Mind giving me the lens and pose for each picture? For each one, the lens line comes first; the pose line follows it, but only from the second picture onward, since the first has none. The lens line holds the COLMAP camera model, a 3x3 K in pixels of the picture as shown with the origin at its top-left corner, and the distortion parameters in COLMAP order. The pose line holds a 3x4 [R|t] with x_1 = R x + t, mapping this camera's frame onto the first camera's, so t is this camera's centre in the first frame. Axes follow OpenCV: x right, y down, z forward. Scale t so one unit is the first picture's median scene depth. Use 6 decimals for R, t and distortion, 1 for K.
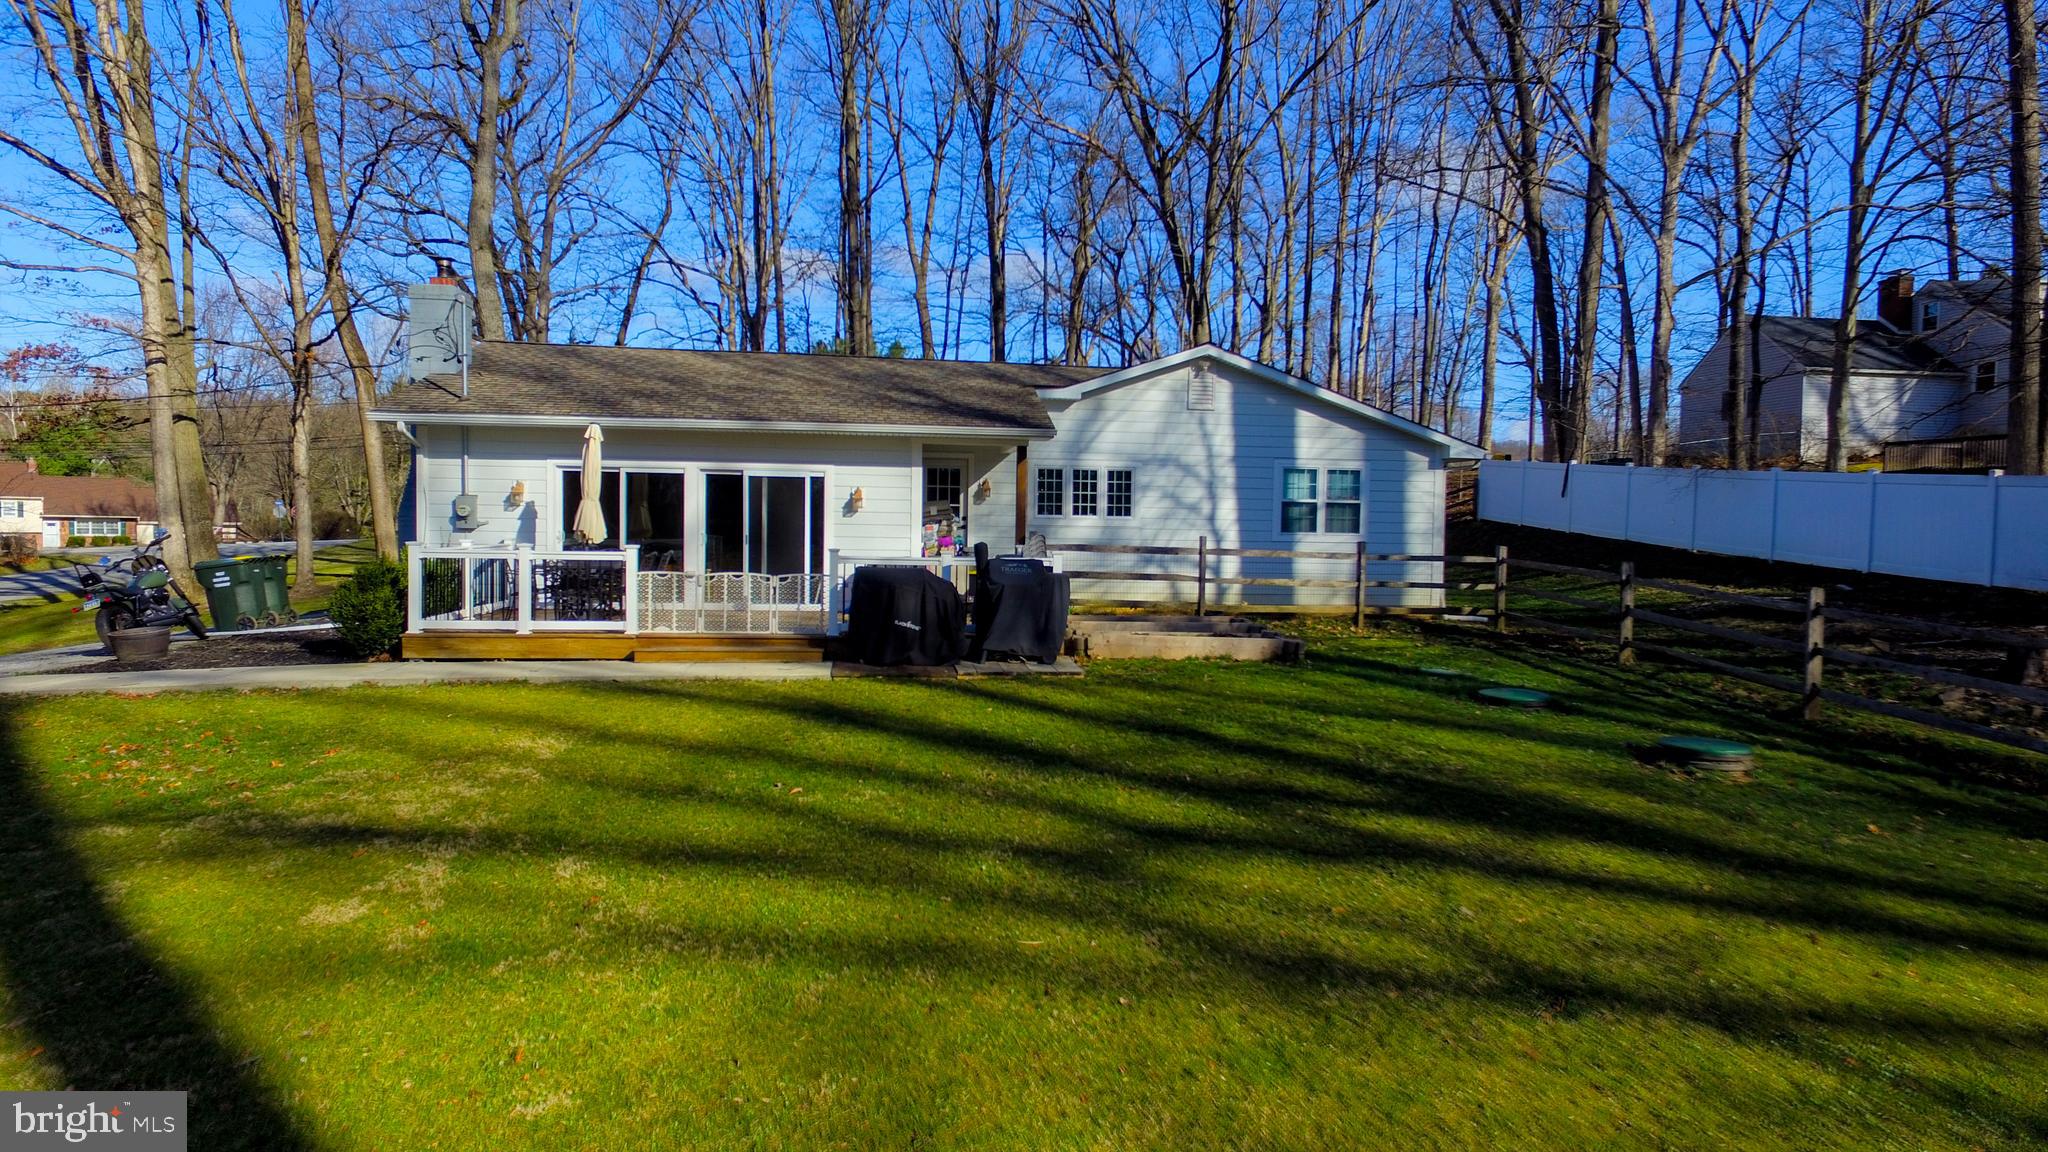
lens RADIAL K [[1181.3, 0, 1025.1], [0, 1181.3, 566.1], [0, 0, 1]] dist [0.001336, 0.000732]
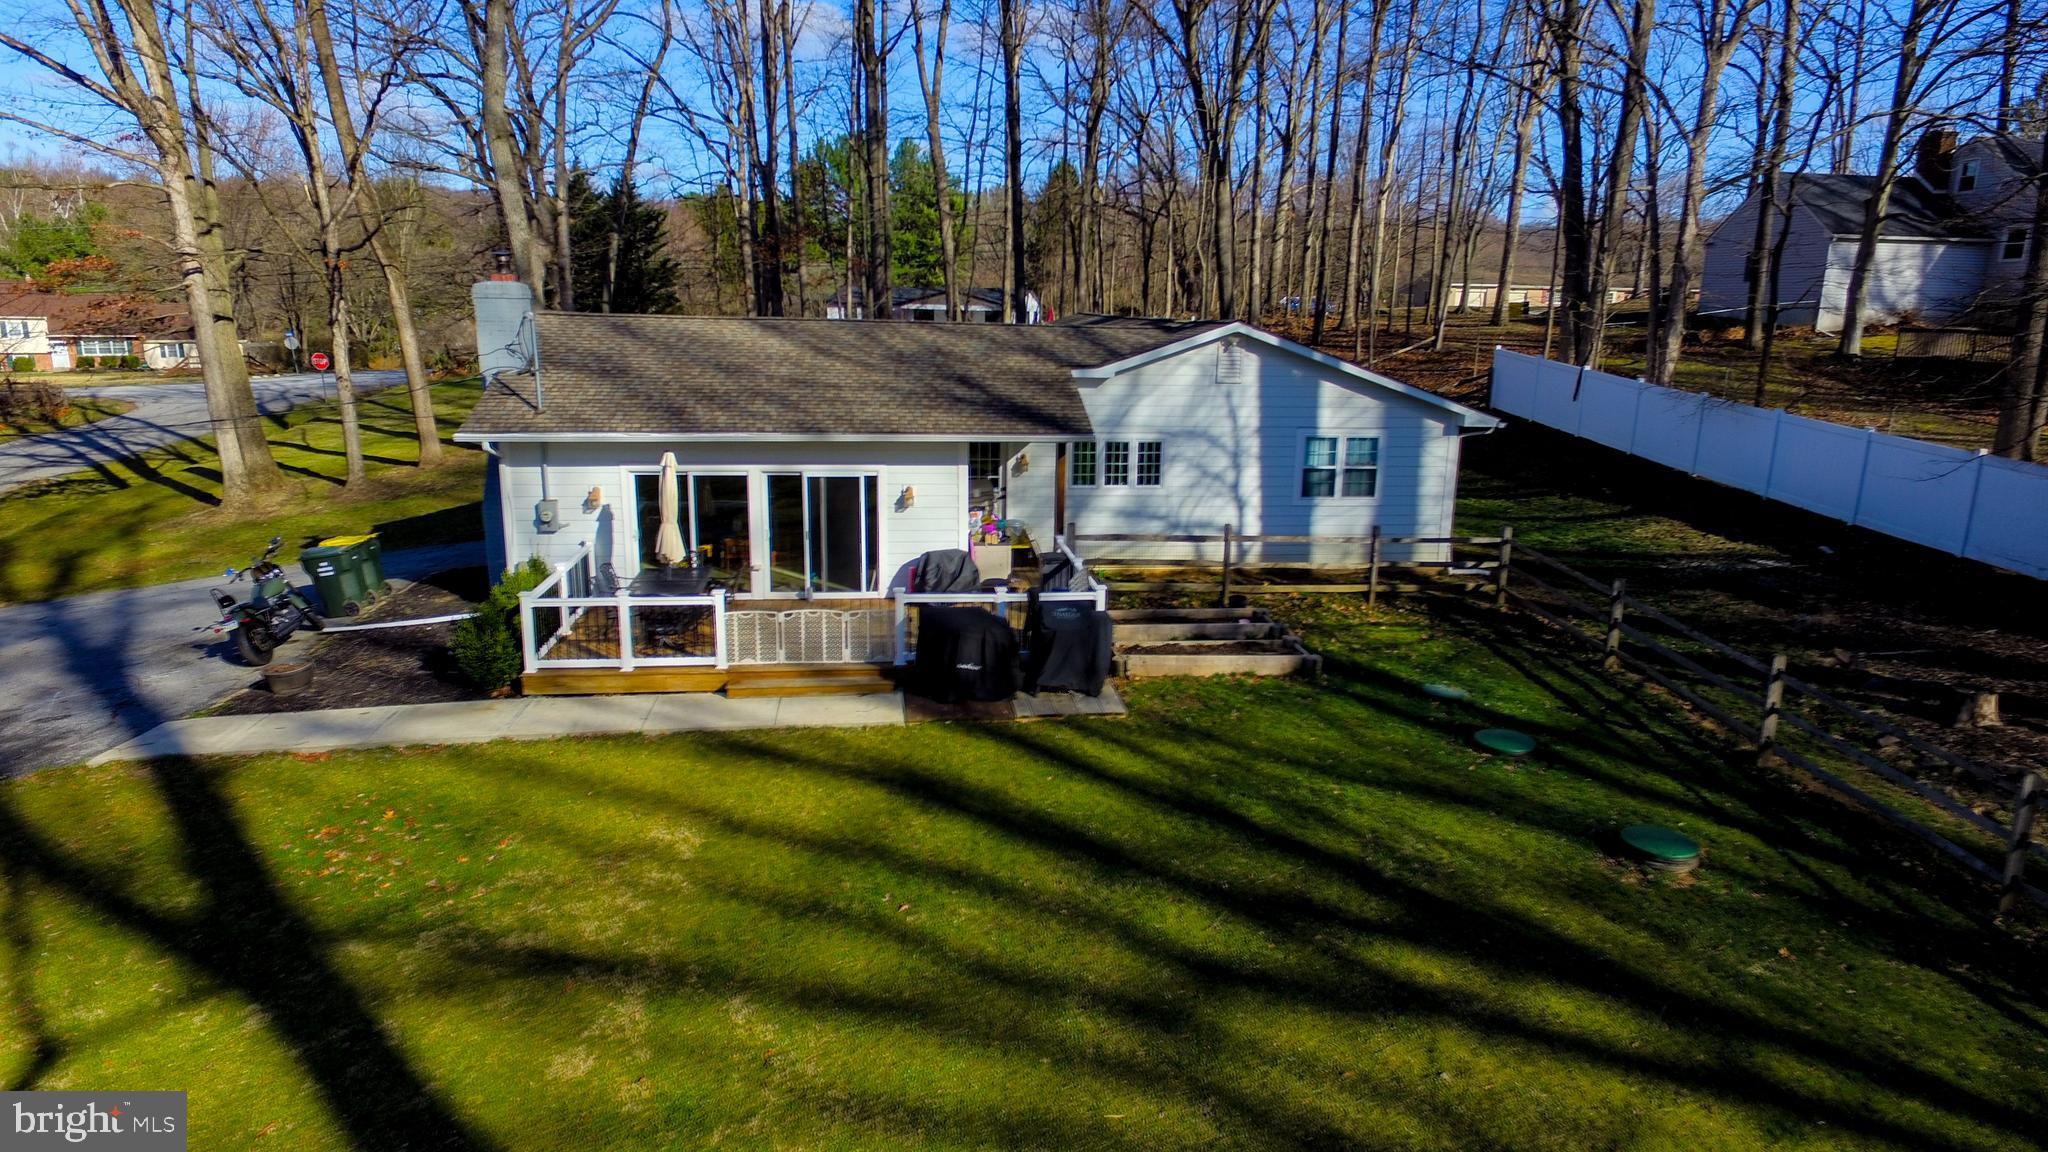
lens RADIAL K [[1181.3, 0, 1025.1], [0, 1181.3, 566.1], [0, 0, 1]] dist [0.001336, 0.000732]
pose [[0.999993, 0.001460, -0.003304, -0.028216], [-0.000847, 0.983947, 0.178461, -0.161135], [0.003511, -0.178457, 0.983941, -0.058210]]
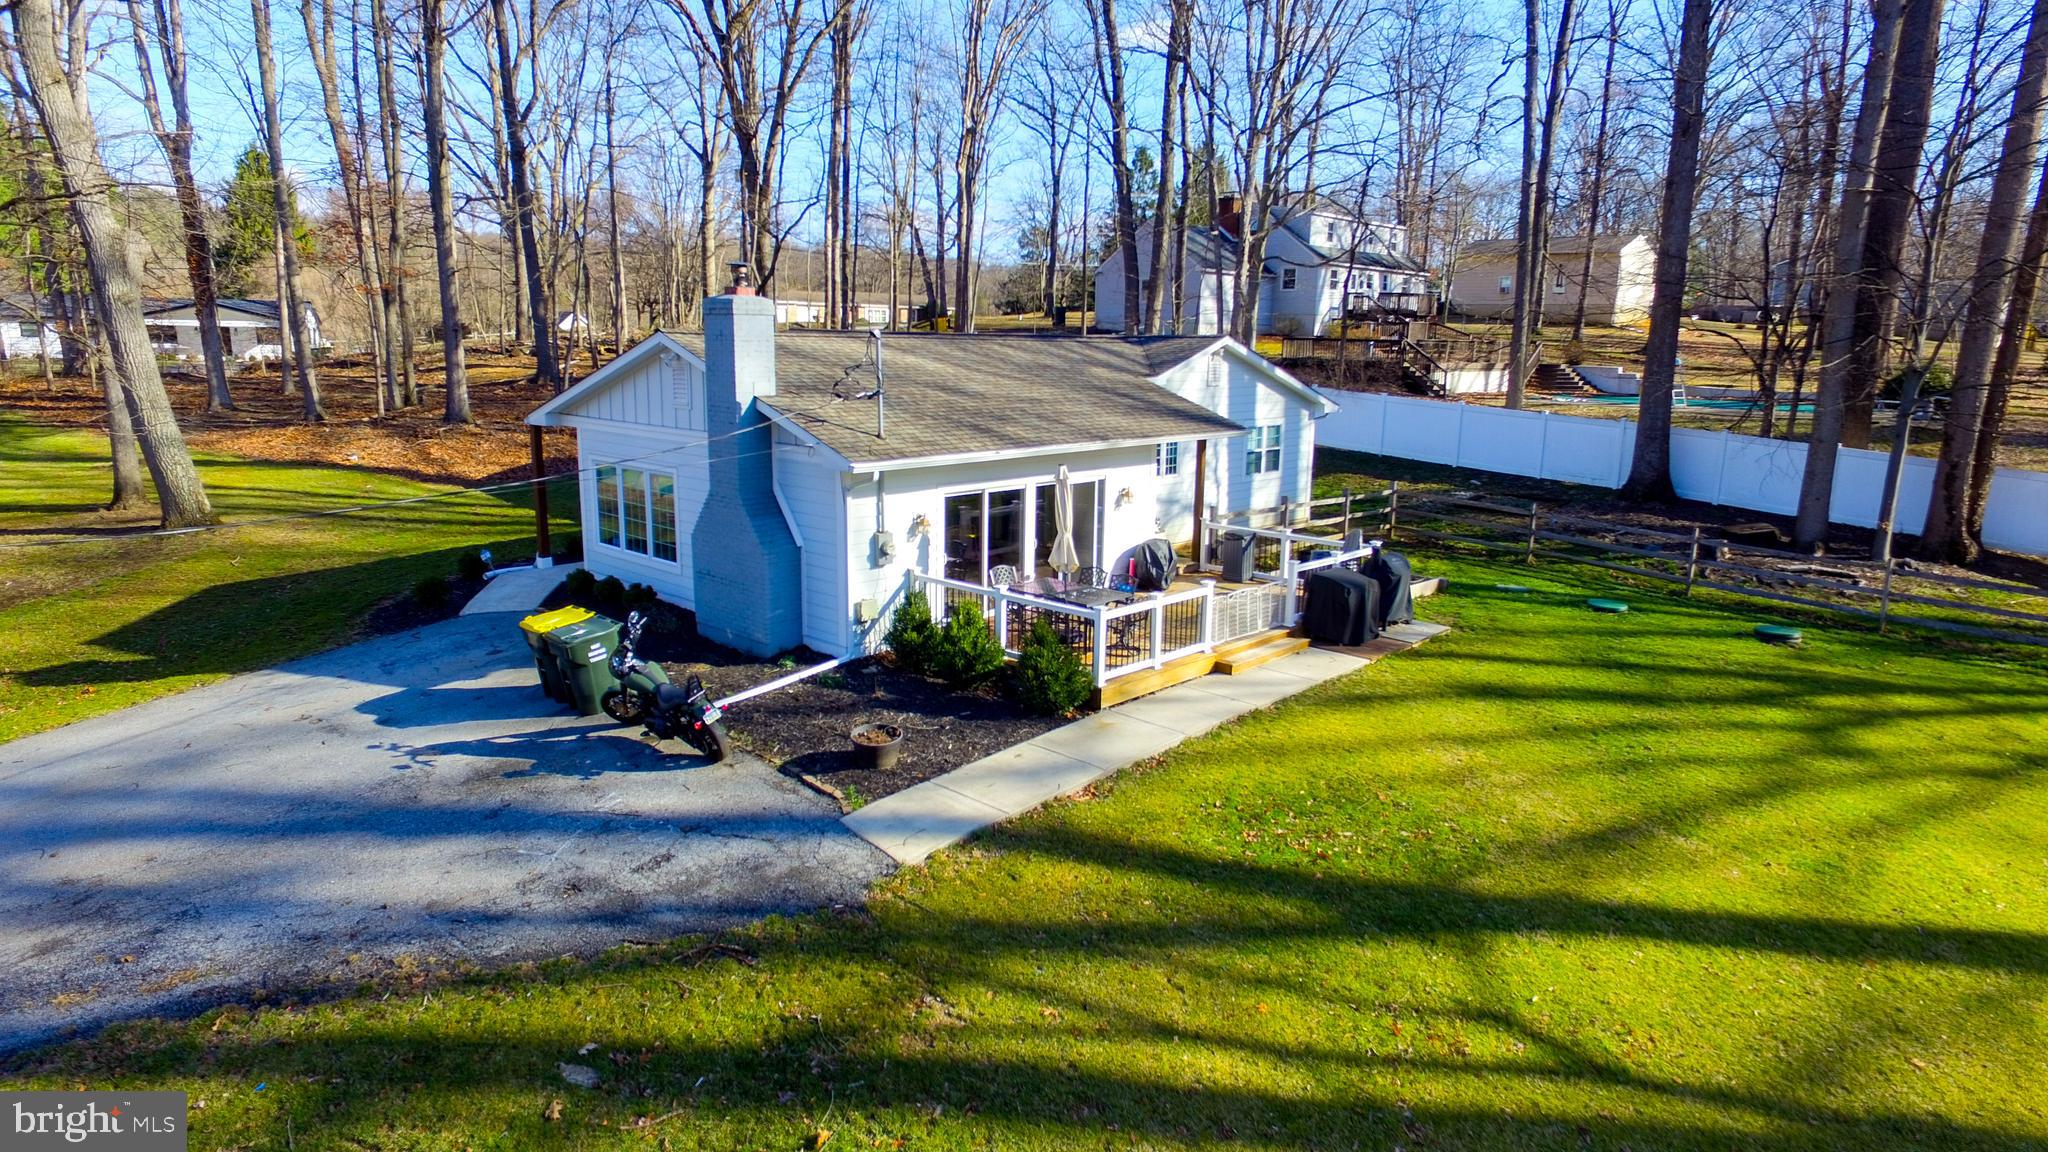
lens RADIAL K [[1181.3, 0, 1025.1], [0, 1181.3, 566.1], [0, 0, 1]] dist [0.001336, 0.000732]
pose [[0.775296, -0.125940, 0.618914, -0.837767], [0.021328, 0.984580, 0.173630, -0.169295], [-0.631237, -0.121415, 0.766027, 0.124130]]
